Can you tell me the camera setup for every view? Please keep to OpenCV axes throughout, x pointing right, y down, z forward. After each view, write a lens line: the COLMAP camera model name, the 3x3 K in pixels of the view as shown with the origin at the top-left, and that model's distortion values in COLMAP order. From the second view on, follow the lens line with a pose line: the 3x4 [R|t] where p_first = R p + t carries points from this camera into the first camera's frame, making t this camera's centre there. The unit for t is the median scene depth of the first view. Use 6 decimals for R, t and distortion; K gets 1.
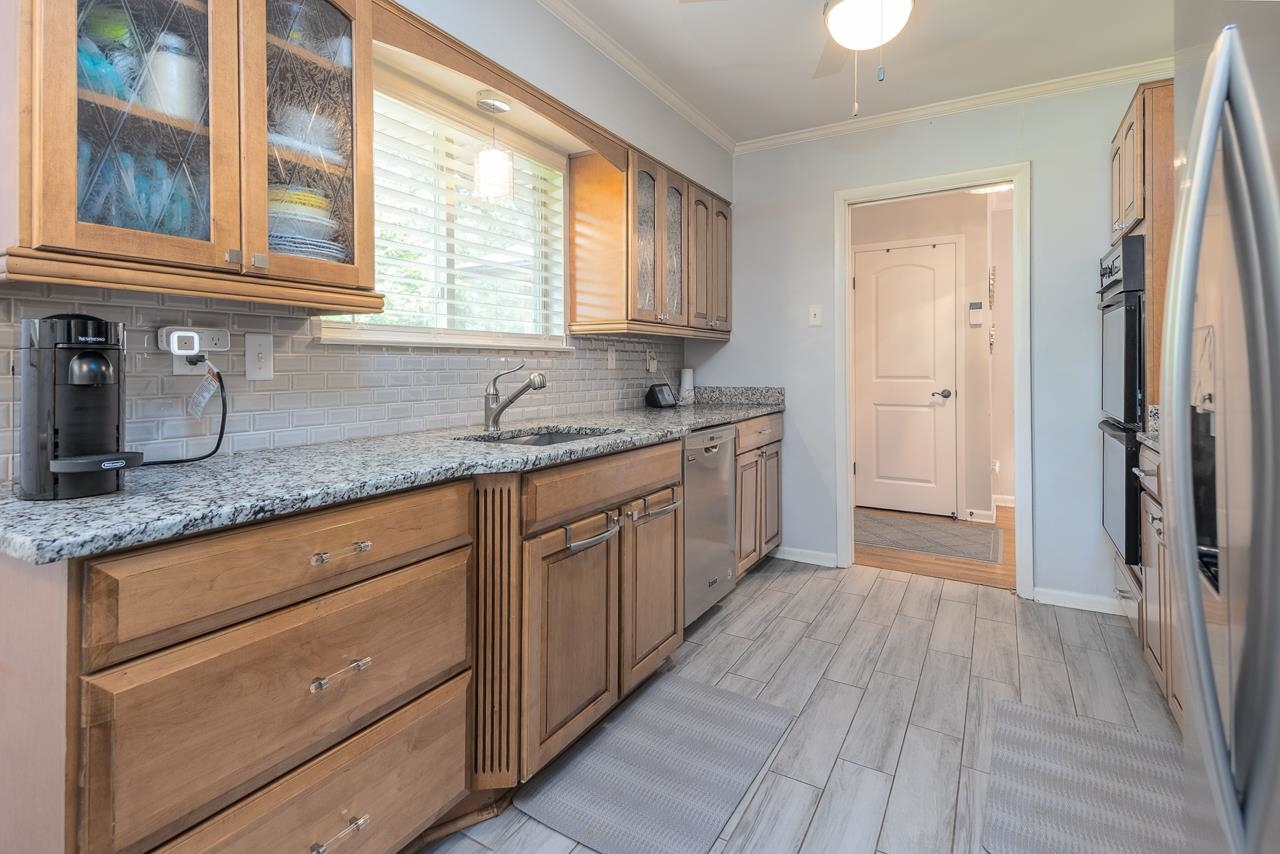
lens RADIAL K [[617.8, 0, 636.6], [0, 617.8, 432.4], [0, 0, 1]] dist [-0.000603, -0.000139]
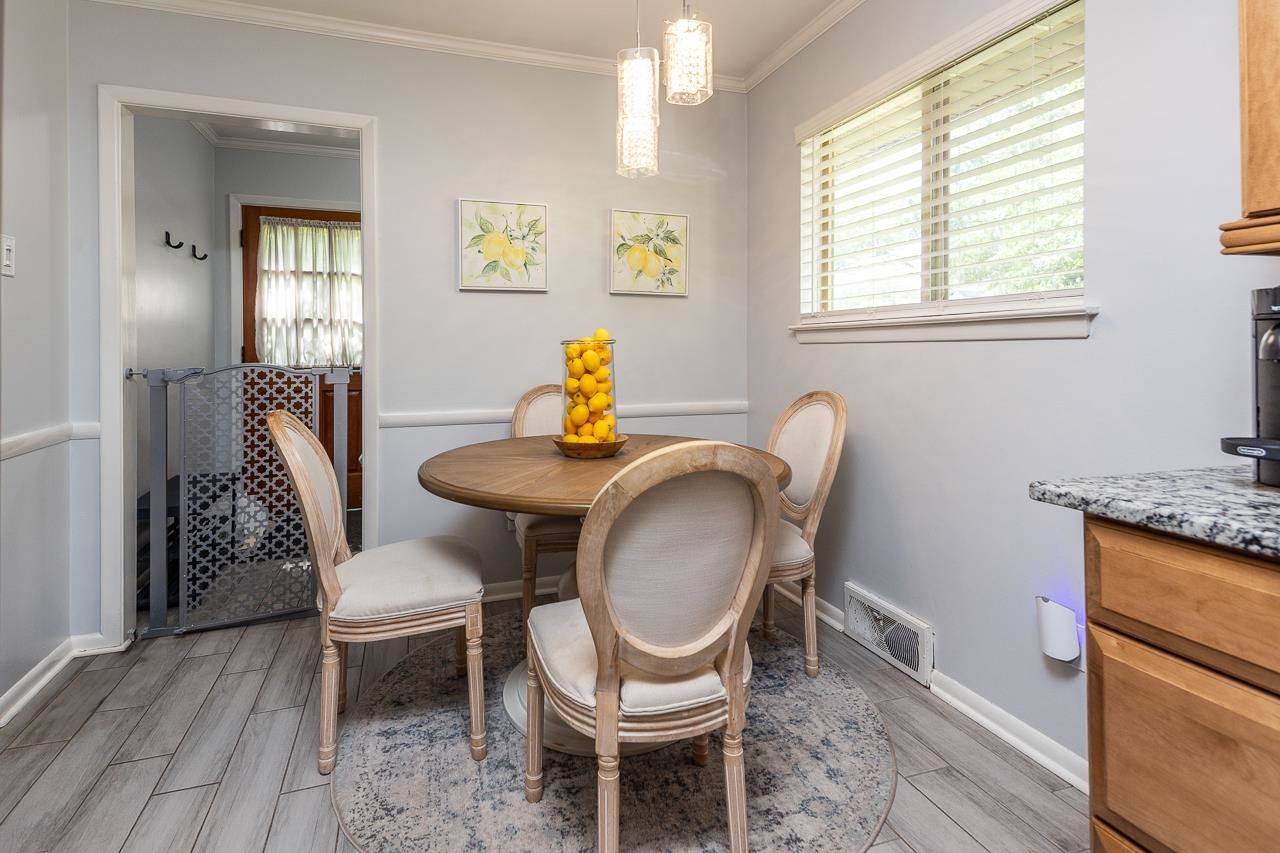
lens RADIAL K [[617.8, 0, 638.5], [0, 617.8, 420.3], [0, 0, 1]] dist [-0.000603, -0.000139]
pose [[-0.629578, 0.110972, -0.768971, 0.425317], [-0.063213, 0.979149, 0.193057, -0.116832], [0.774362, 0.170154, -0.609436, 0.935387]]
